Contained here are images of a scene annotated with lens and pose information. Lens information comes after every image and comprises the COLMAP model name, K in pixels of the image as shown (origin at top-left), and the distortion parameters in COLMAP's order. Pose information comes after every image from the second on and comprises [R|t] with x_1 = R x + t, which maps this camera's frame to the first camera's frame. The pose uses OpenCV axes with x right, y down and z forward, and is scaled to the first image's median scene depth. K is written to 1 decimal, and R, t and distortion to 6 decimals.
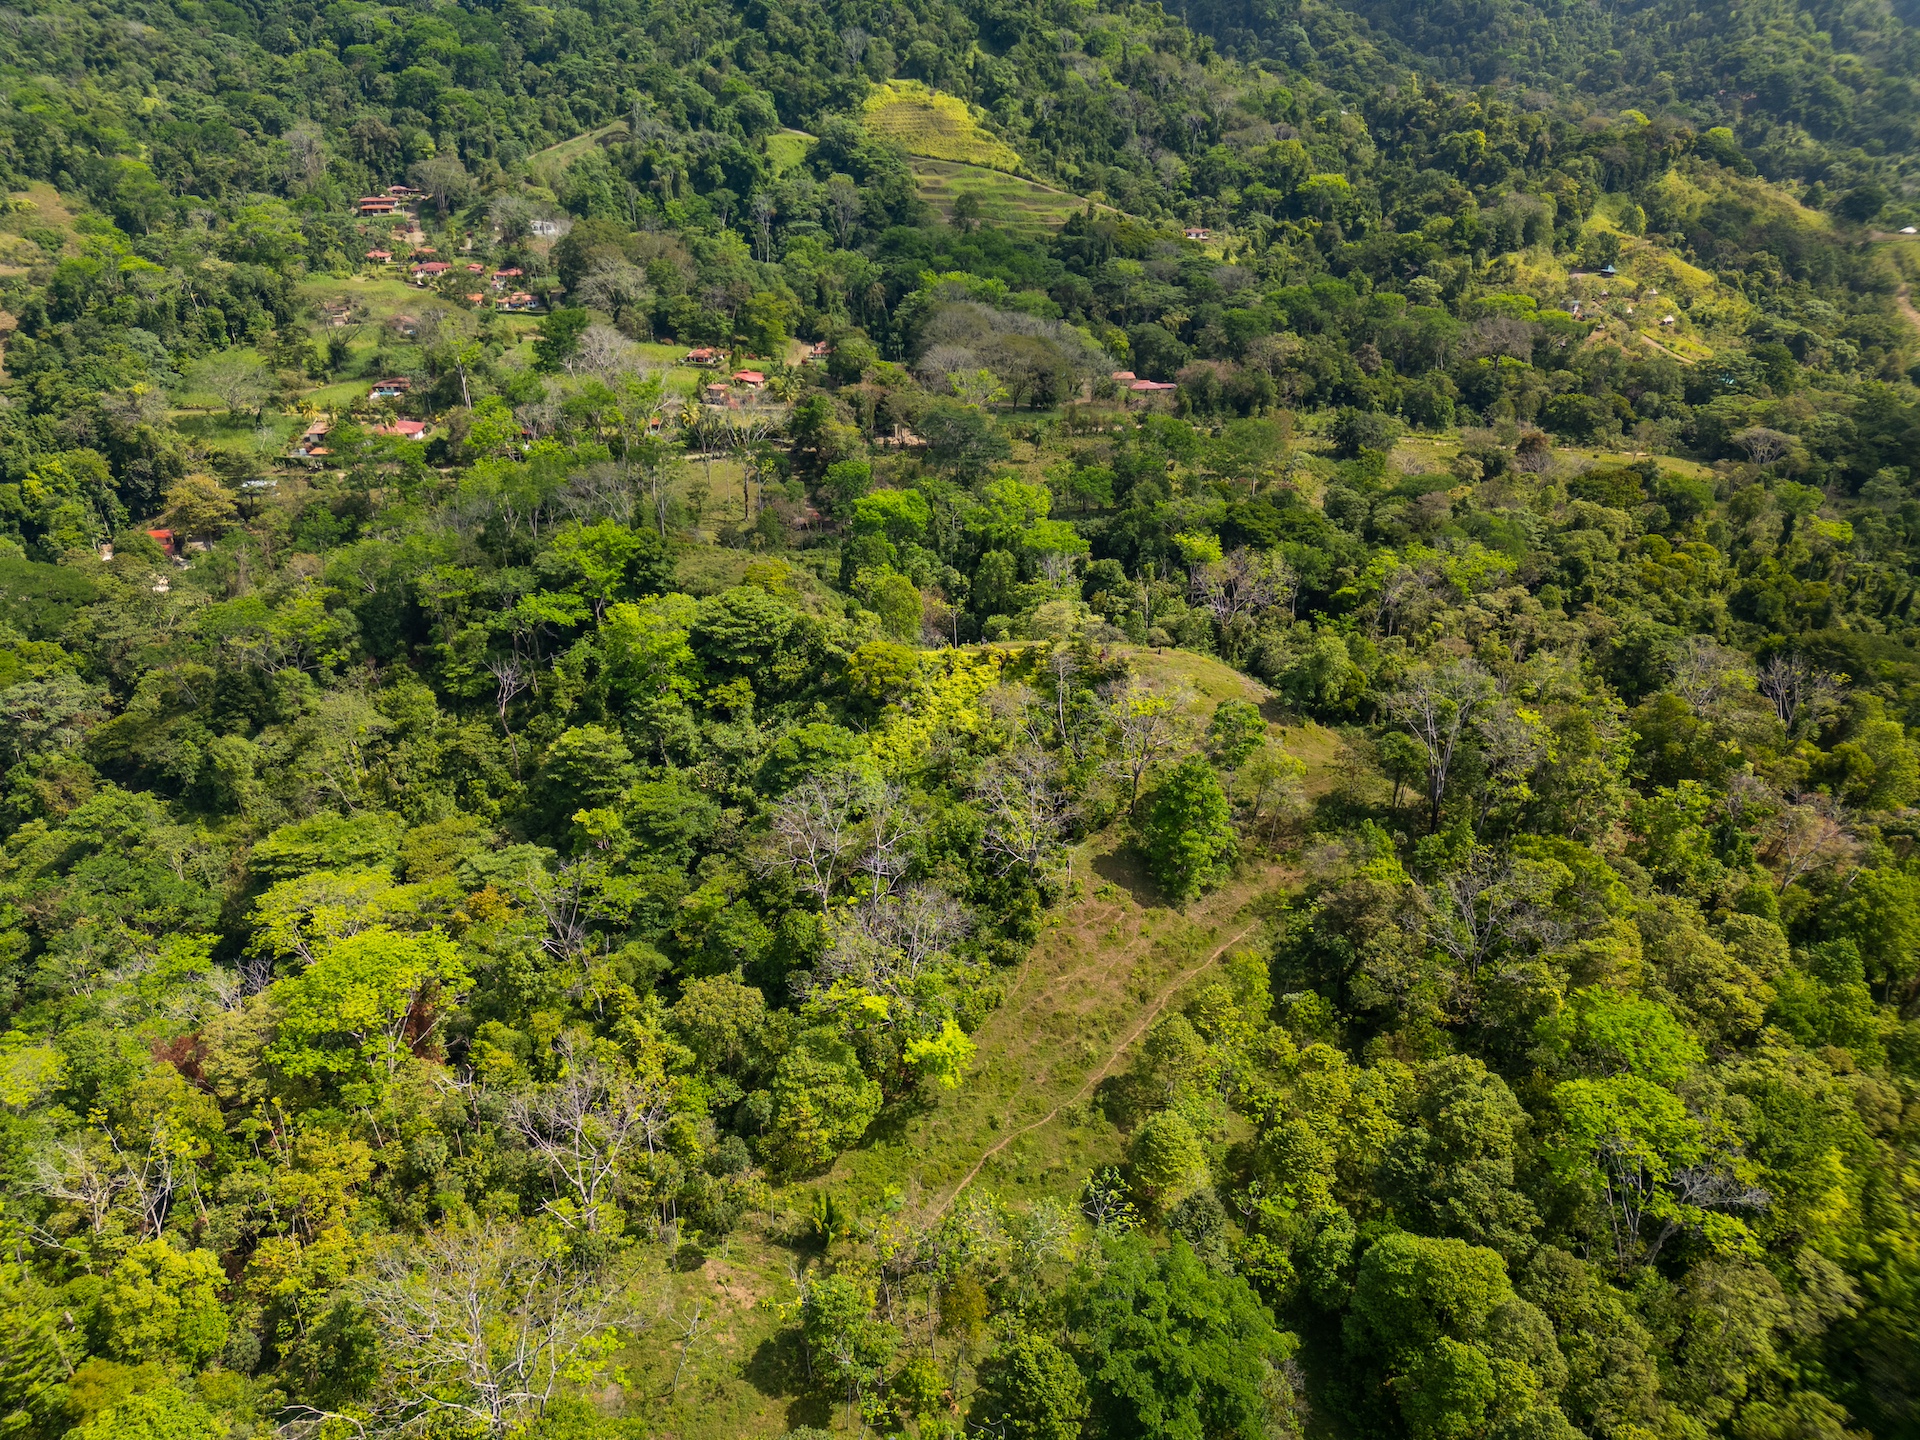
lens RADIAL K [[1346.7, 0, 948.1], [0, 1346.7, 725.3], [0, 0, 1]] dist [0.075394, -0.071909]
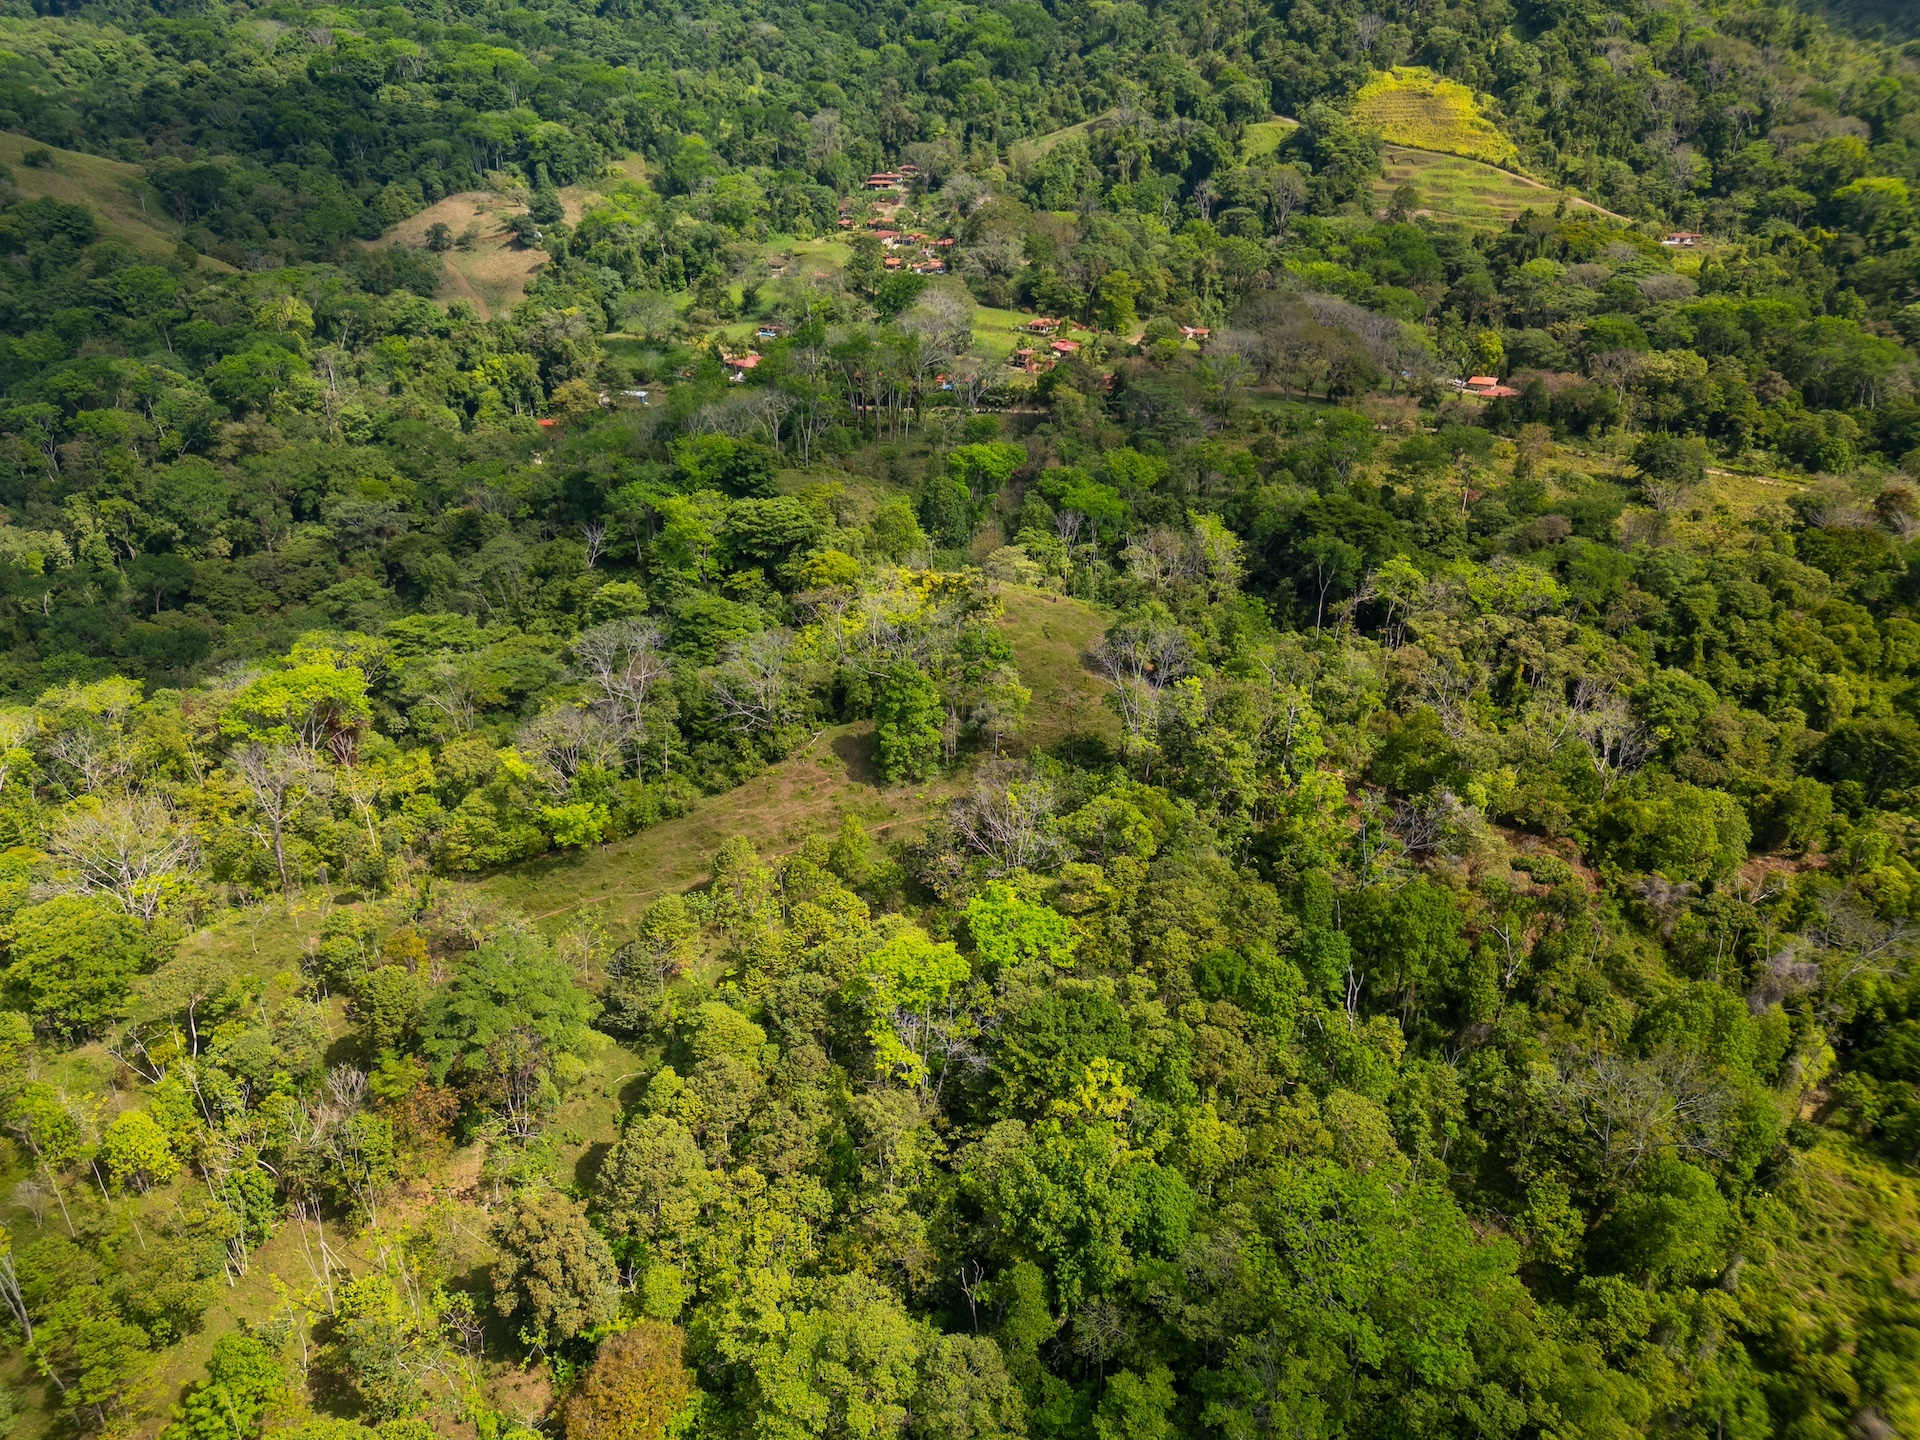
lens RADIAL K [[1341.2, 0, 944.5], [0, 1341.2, 729.5], [0, 0, 1]] dist [0.071932, -0.069807]
pose [[0.891997, 0.200472, -0.405156, 0.197066], [-0.195432, 0.979216, 0.054252, 0.003105], [0.407611, 0.030788, 0.912636, -0.013107]]
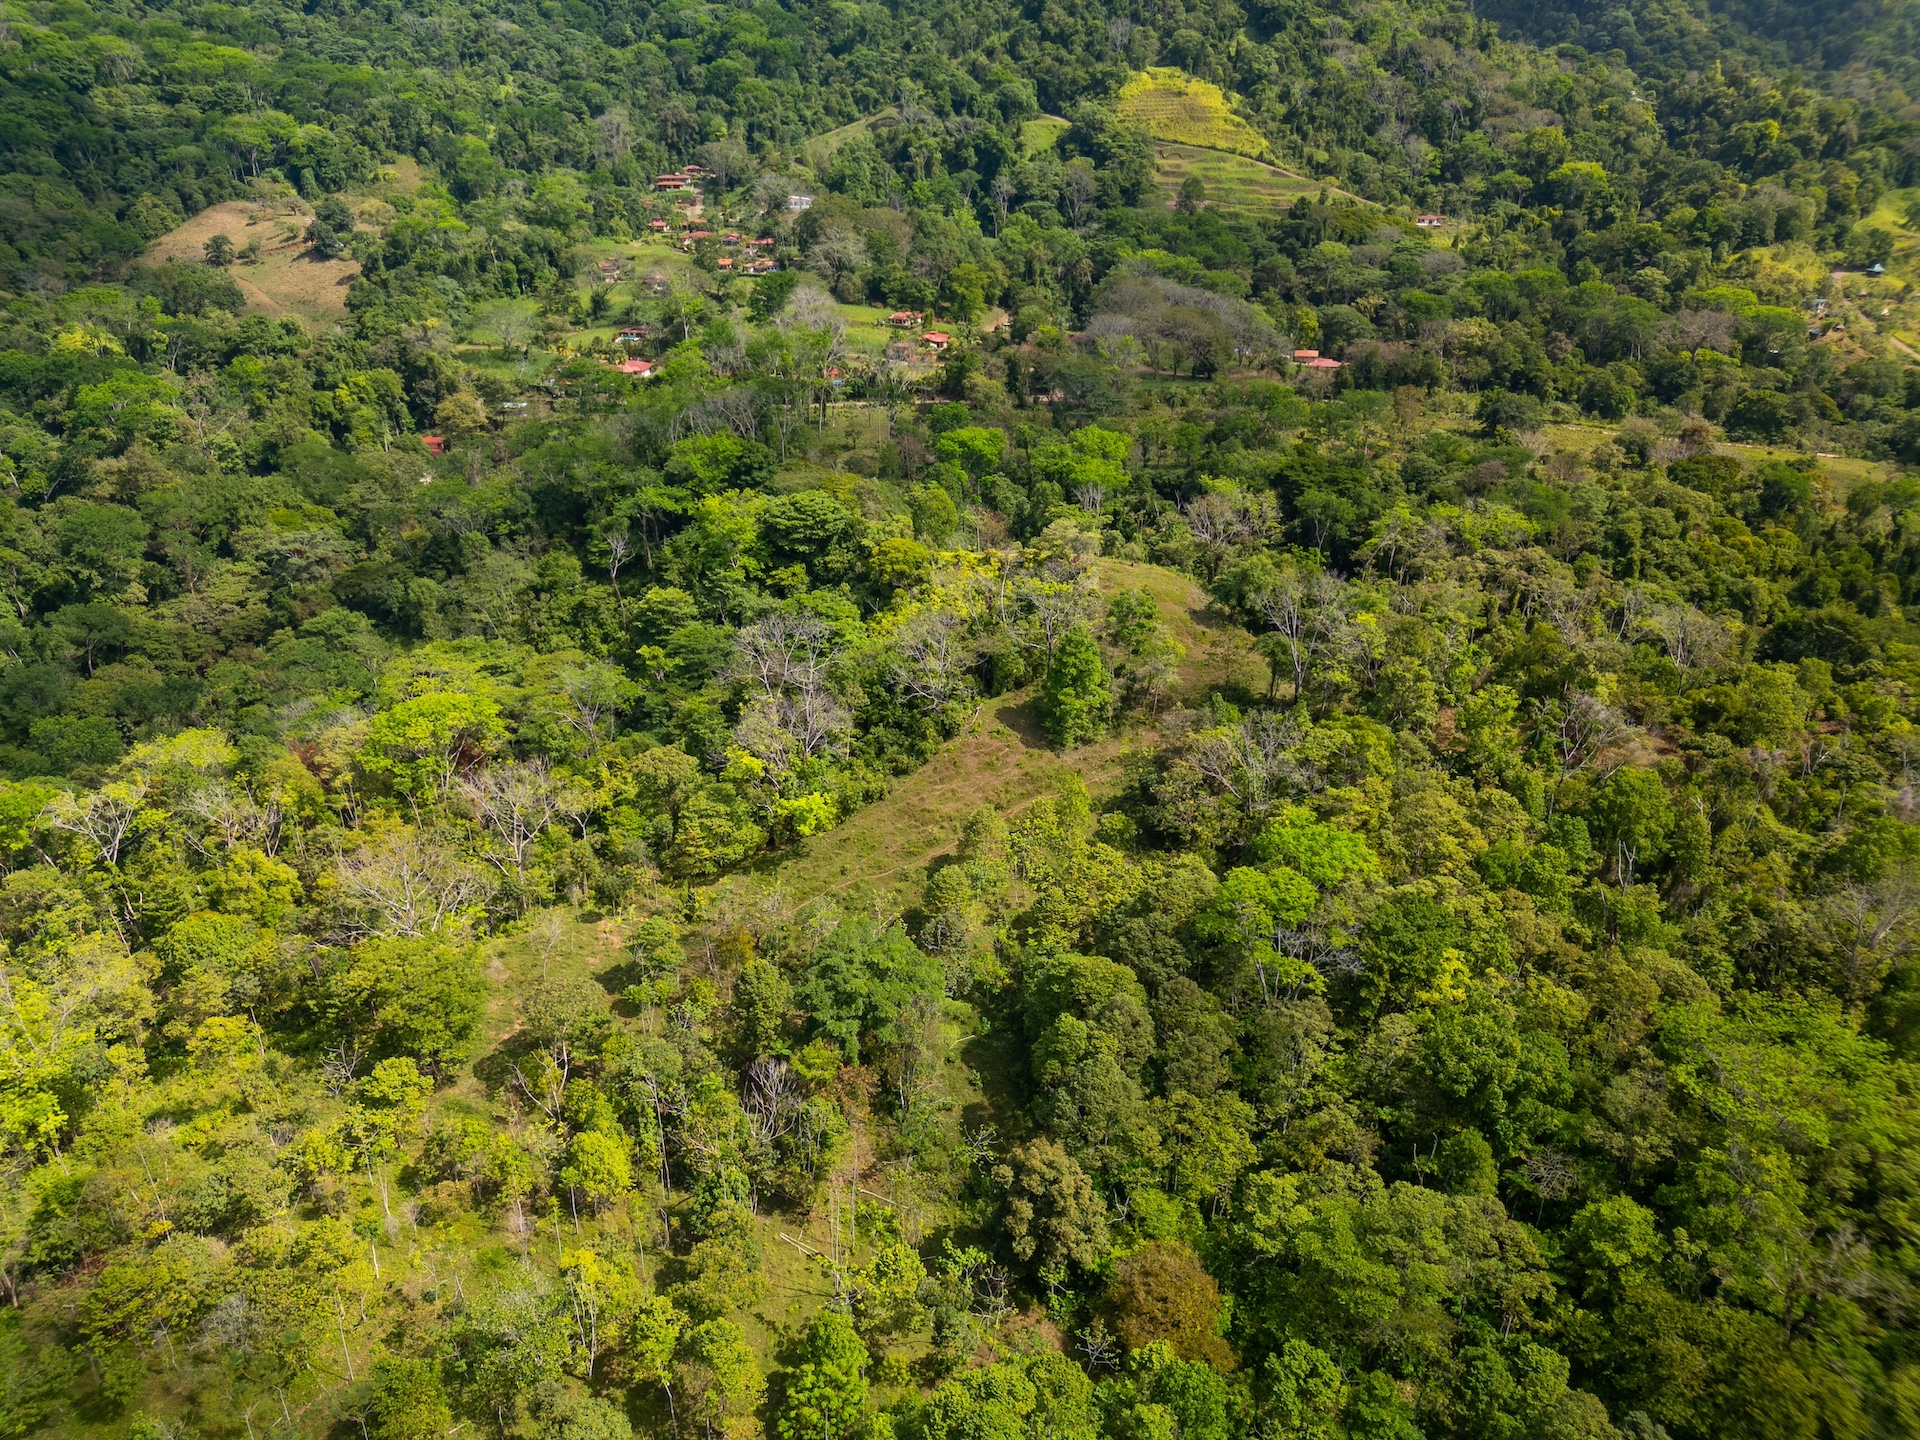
lens RADIAL K [[1346.7, 0, 948.1], [0, 1346.7, 725.3], [0, 0, 1]] dist [0.075394, -0.071909]
pose [[0.972615, 0.100646, -0.209503, 0.094517], [-0.099084, 0.994917, 0.017965, 0.028525], [0.210246, 0.003286, 0.977643, -0.062642]]
